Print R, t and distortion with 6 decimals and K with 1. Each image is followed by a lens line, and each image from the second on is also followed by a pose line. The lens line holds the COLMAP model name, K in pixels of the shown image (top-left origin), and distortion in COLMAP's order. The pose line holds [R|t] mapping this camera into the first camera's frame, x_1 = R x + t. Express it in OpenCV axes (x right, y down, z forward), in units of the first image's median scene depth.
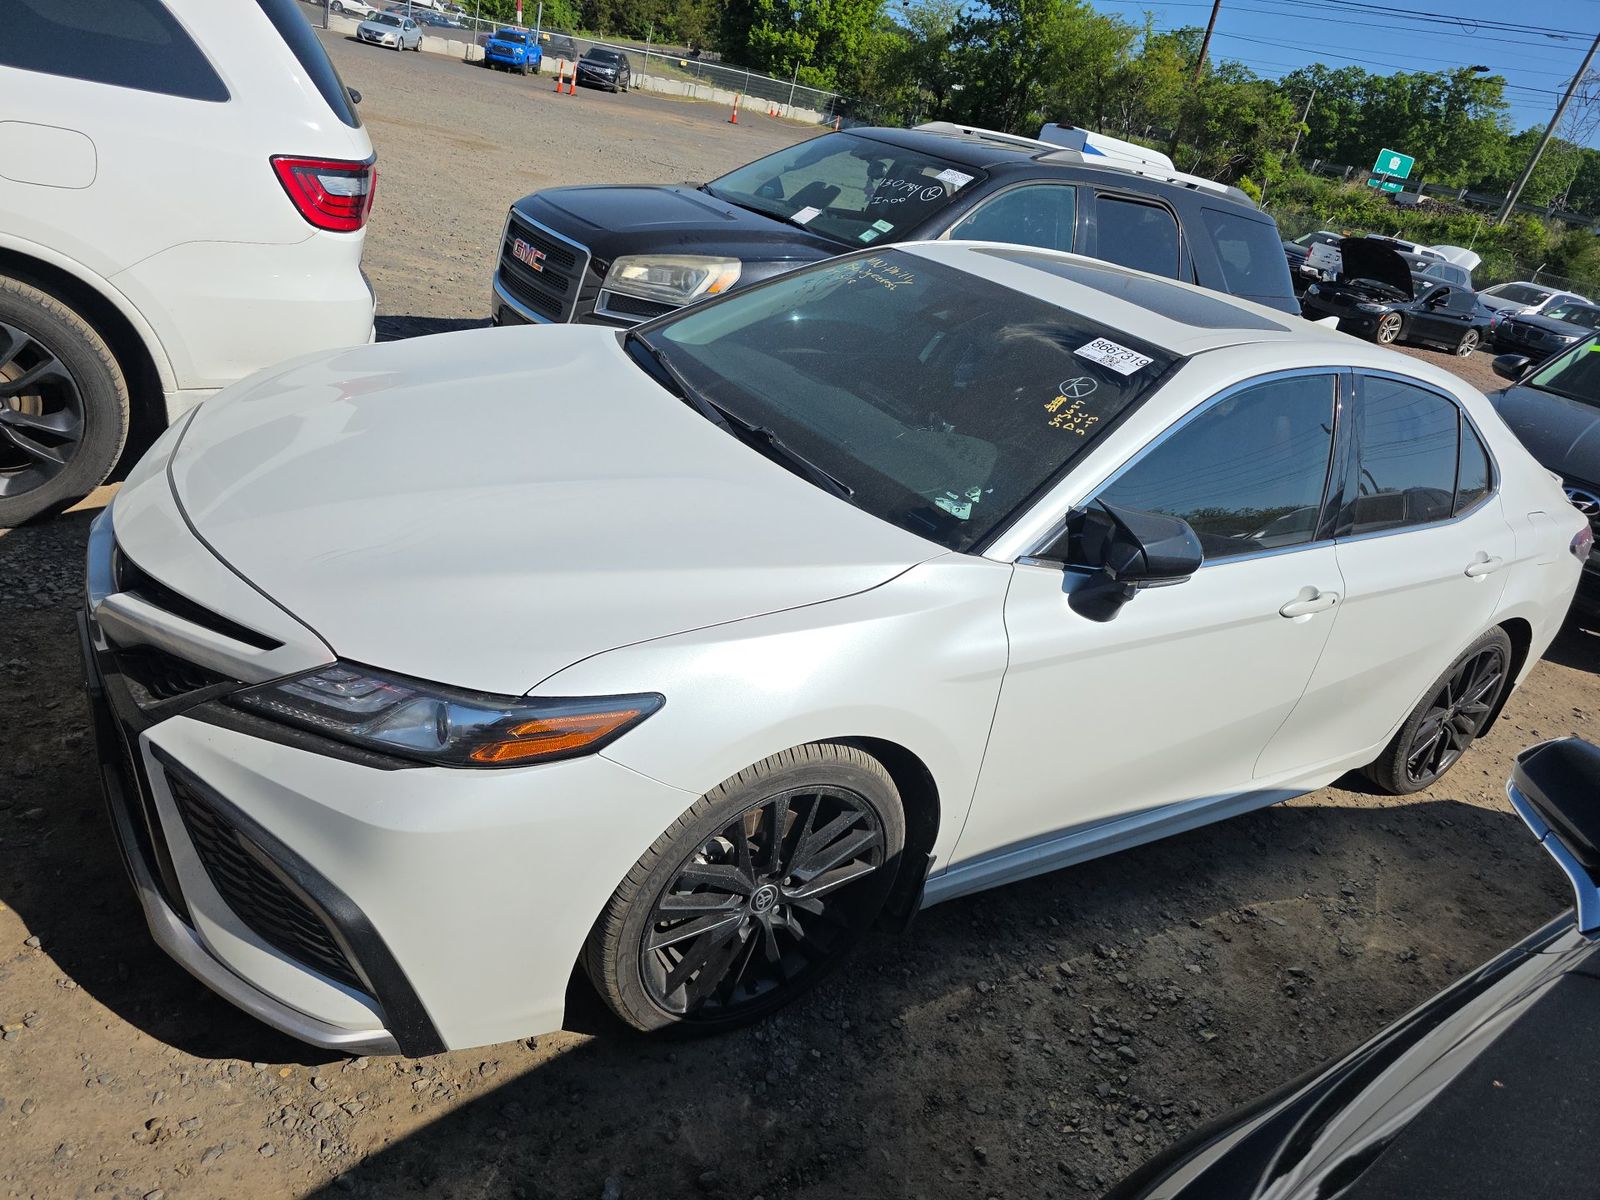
lens RADIAL K [[1051.8, 0, 800.0], [0, 1051.8, 600.0], [0, 0, 1]] dist [0.048894, -0.048166]
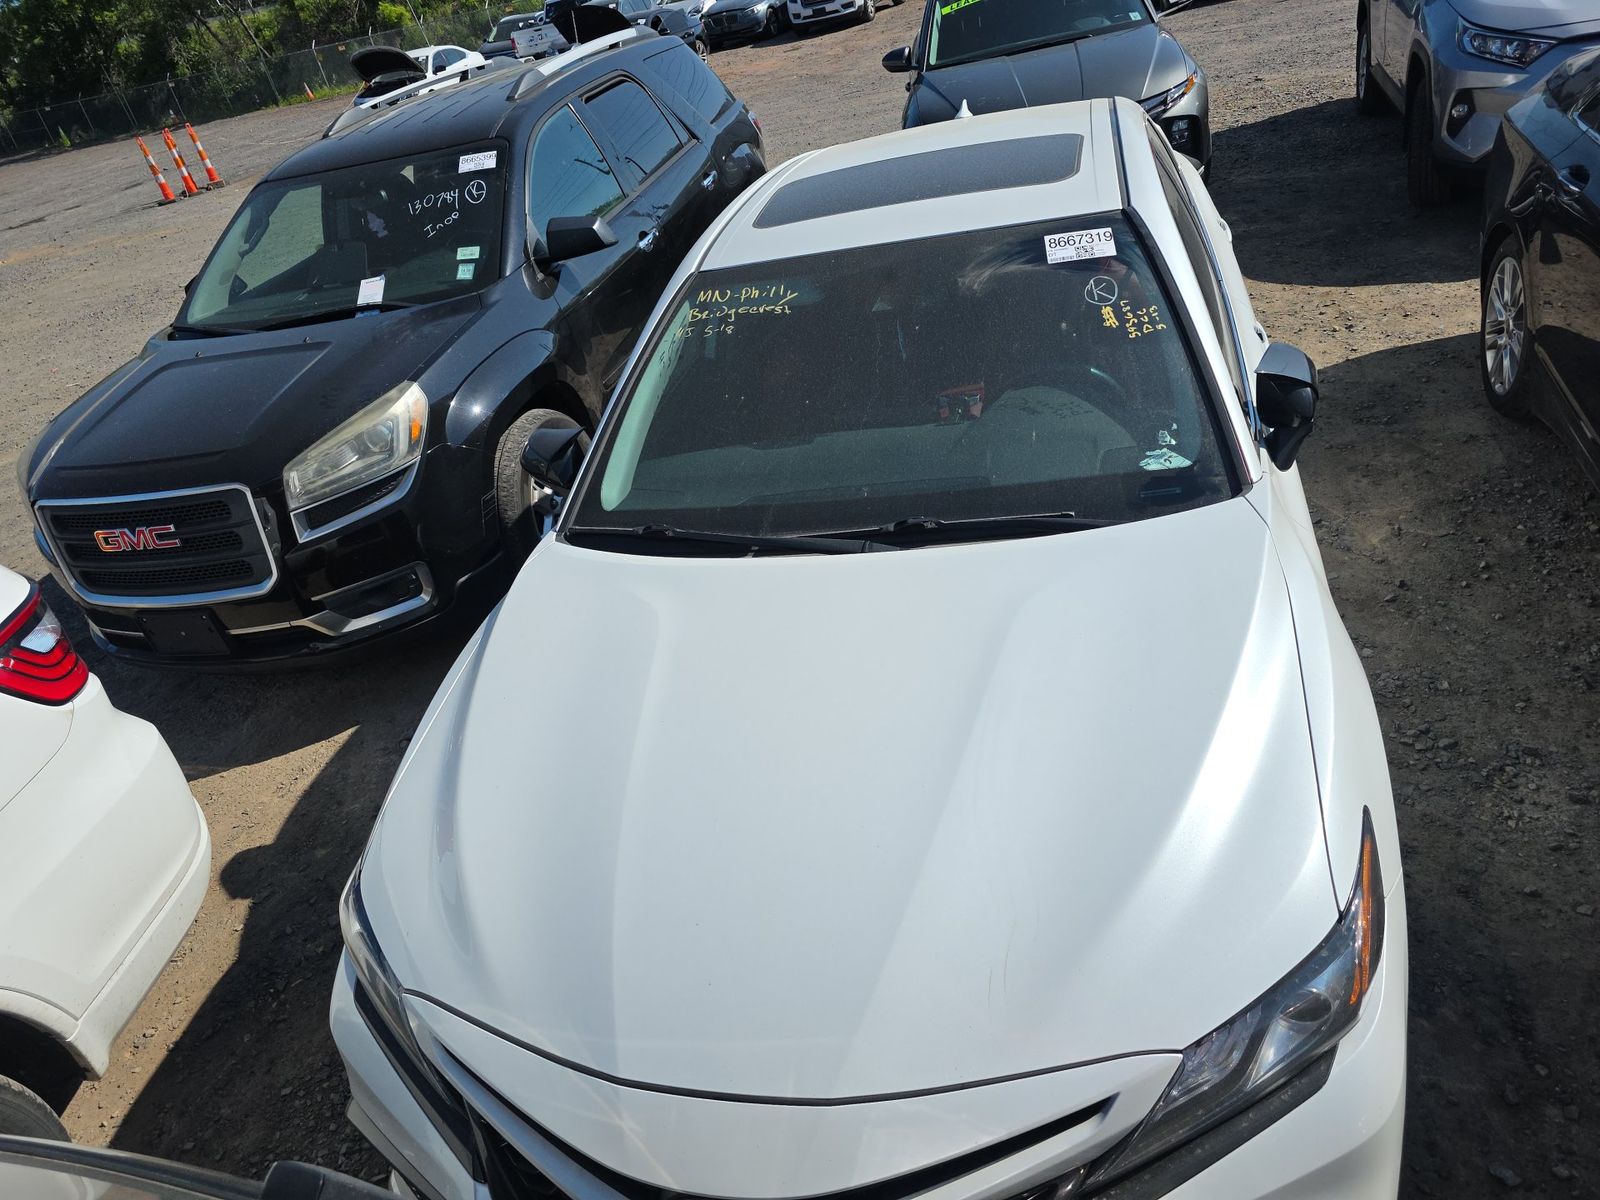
lens RADIAL K [[1051.8, 0, 800.0], [0, 1051.8, 600.0], [0, 0, 1]] dist [0.048894, -0.048166]
pose [[0.667148, -0.648888, 0.365865, -0.454887], [0.595683, 0.759622, 0.261028, -0.390161], [-0.447297, 0.043795, 0.893313, 0.240865]]
